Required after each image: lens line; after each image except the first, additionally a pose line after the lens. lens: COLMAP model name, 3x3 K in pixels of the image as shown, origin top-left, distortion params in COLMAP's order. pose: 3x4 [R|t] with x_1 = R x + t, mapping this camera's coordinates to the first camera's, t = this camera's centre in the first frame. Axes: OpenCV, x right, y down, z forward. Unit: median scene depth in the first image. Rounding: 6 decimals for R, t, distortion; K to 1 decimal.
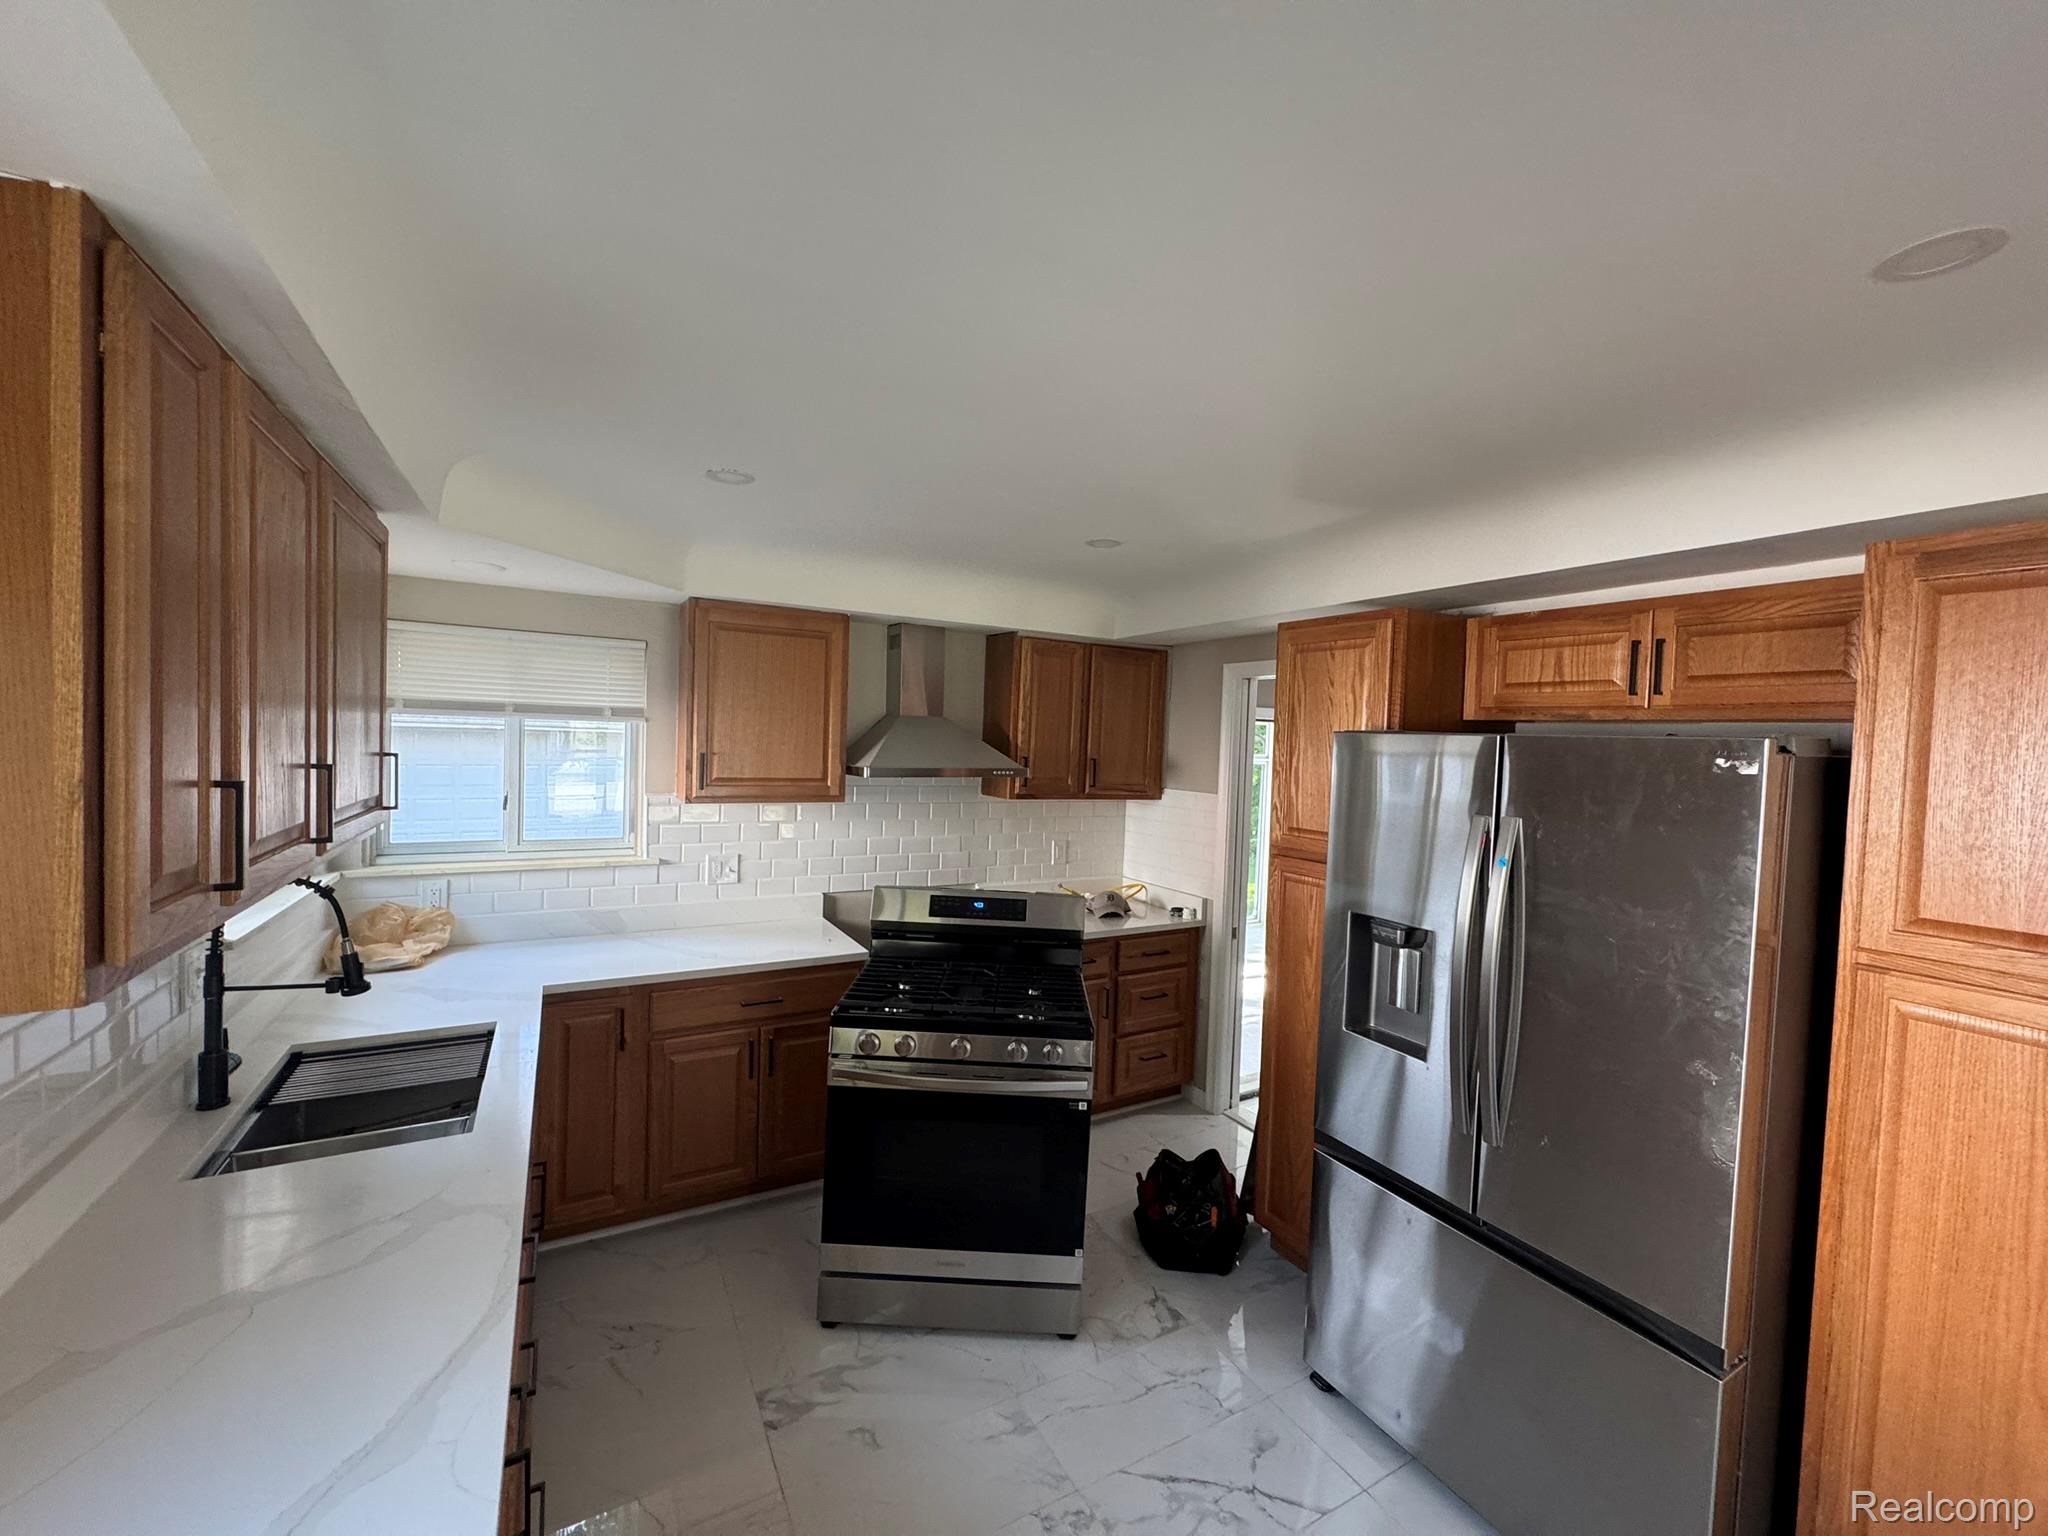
lens RADIAL K [[821.0, 0, 1025.2], [0, 821.0, 768.2], [0, 0, 1]] dist [-0.000620, 0.000031]
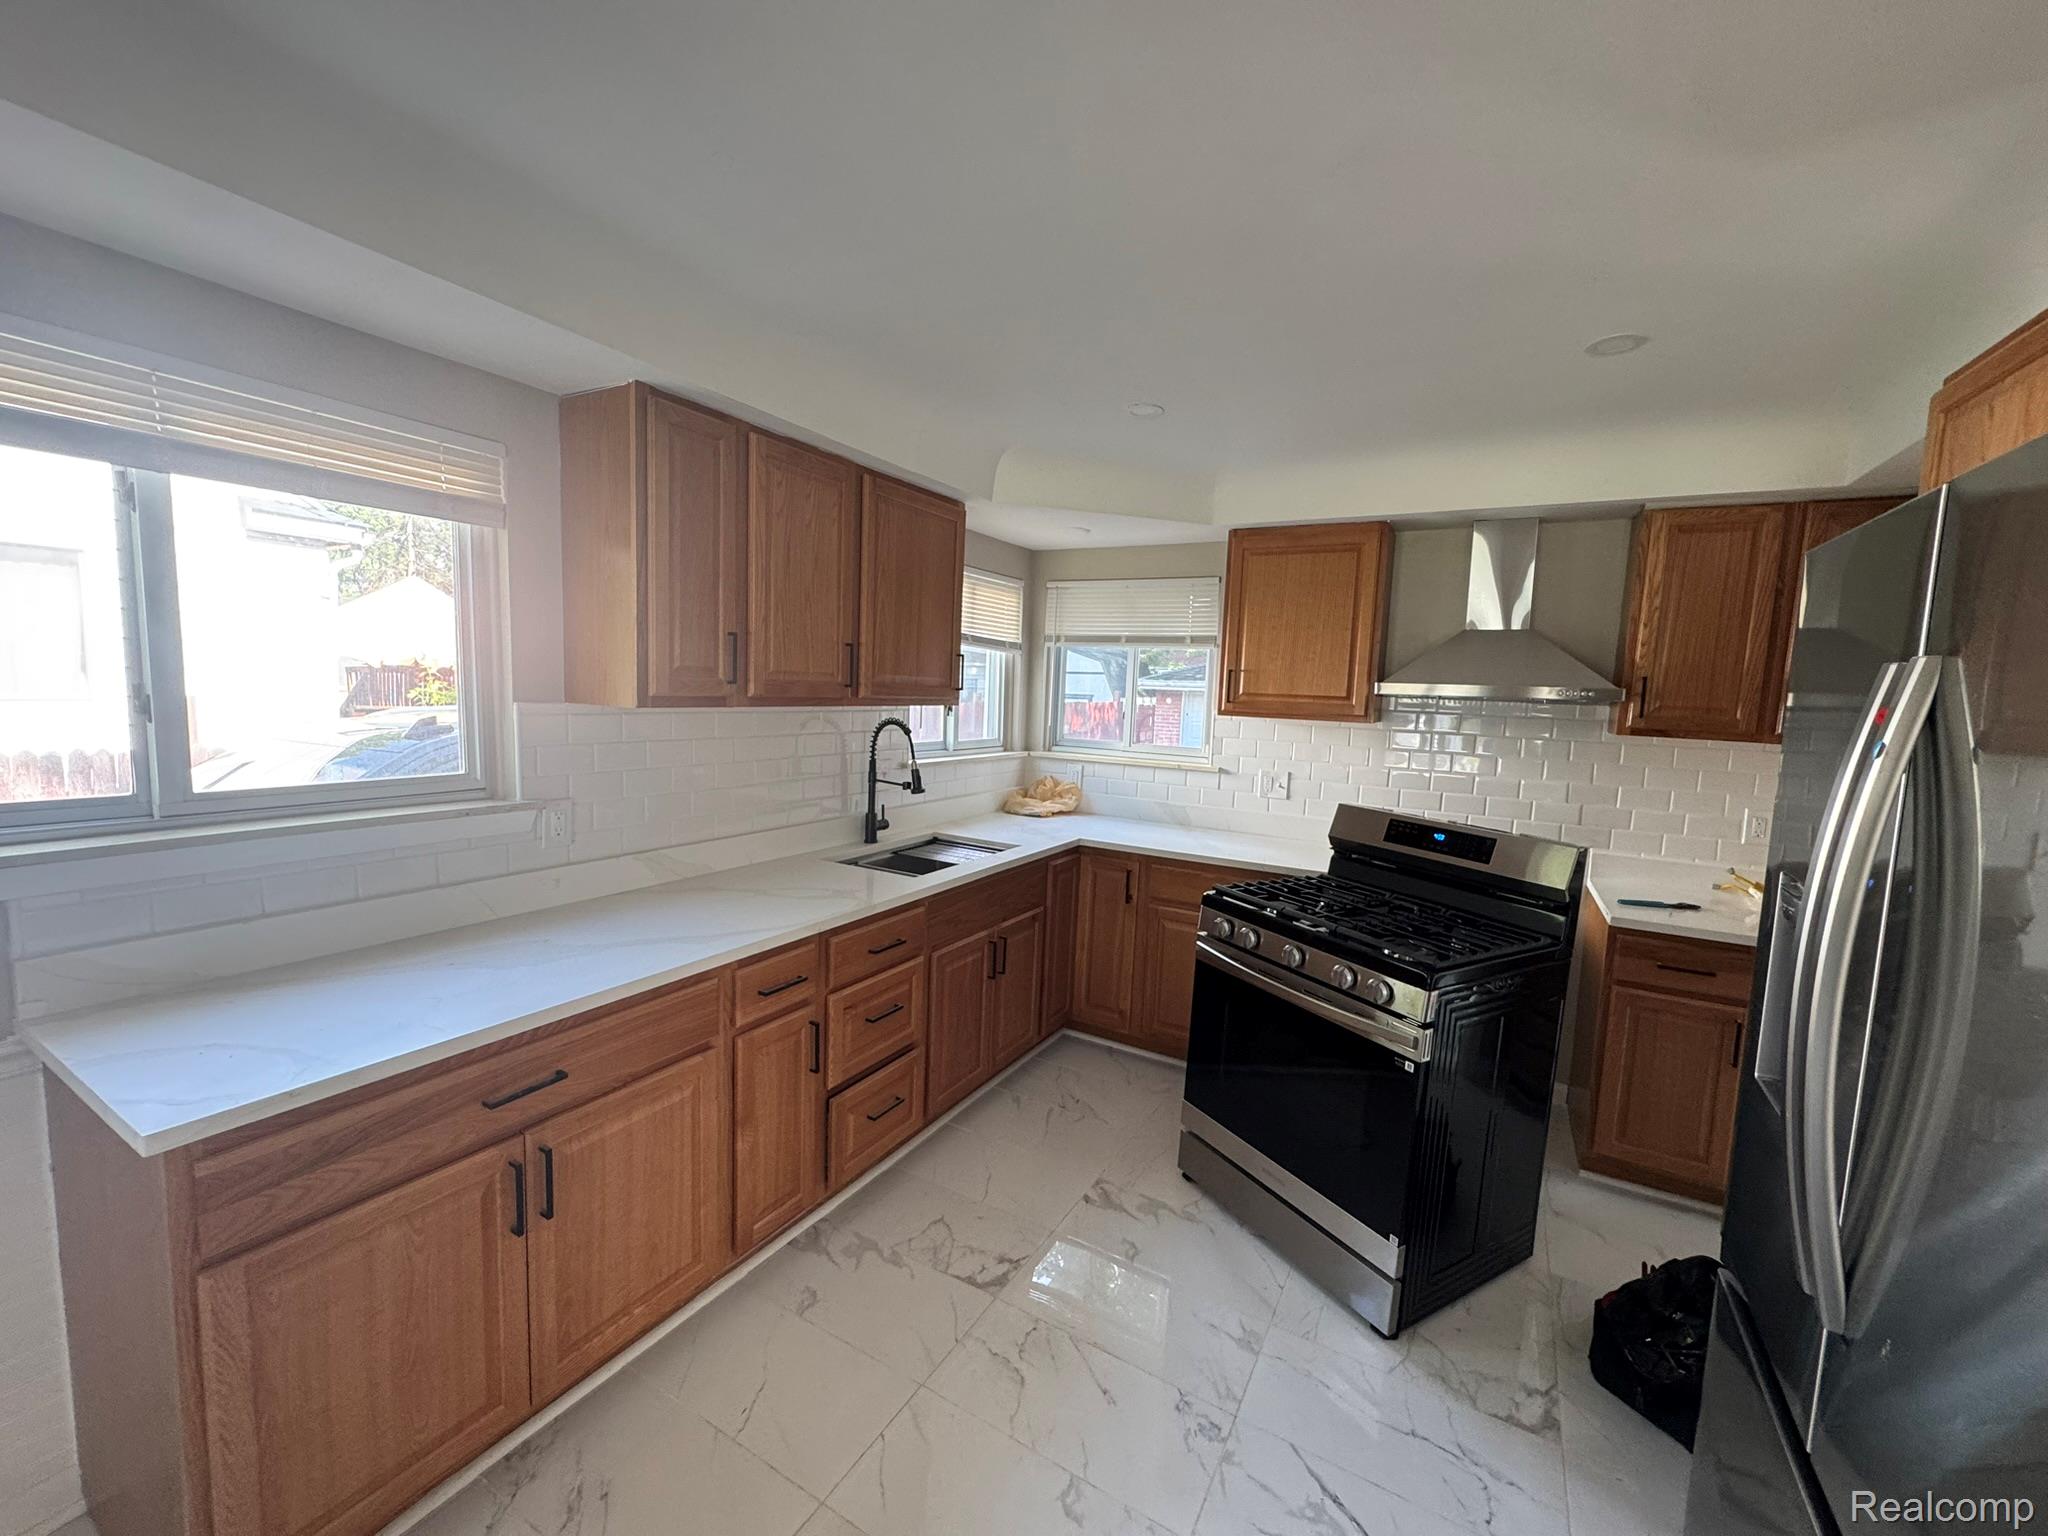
lens RADIAL K [[821.0, 0, 1025.1], [0, 821.0, 767.7], [0, 0, 1]] dist [-0.000620, 0.000031]
pose [[0.512997, 0.070523, -0.855488, 0.493182], [-0.055124, 0.997269, 0.049156, 0.086409], [0.856619, 0.021941, 0.515484, 0.220498]]
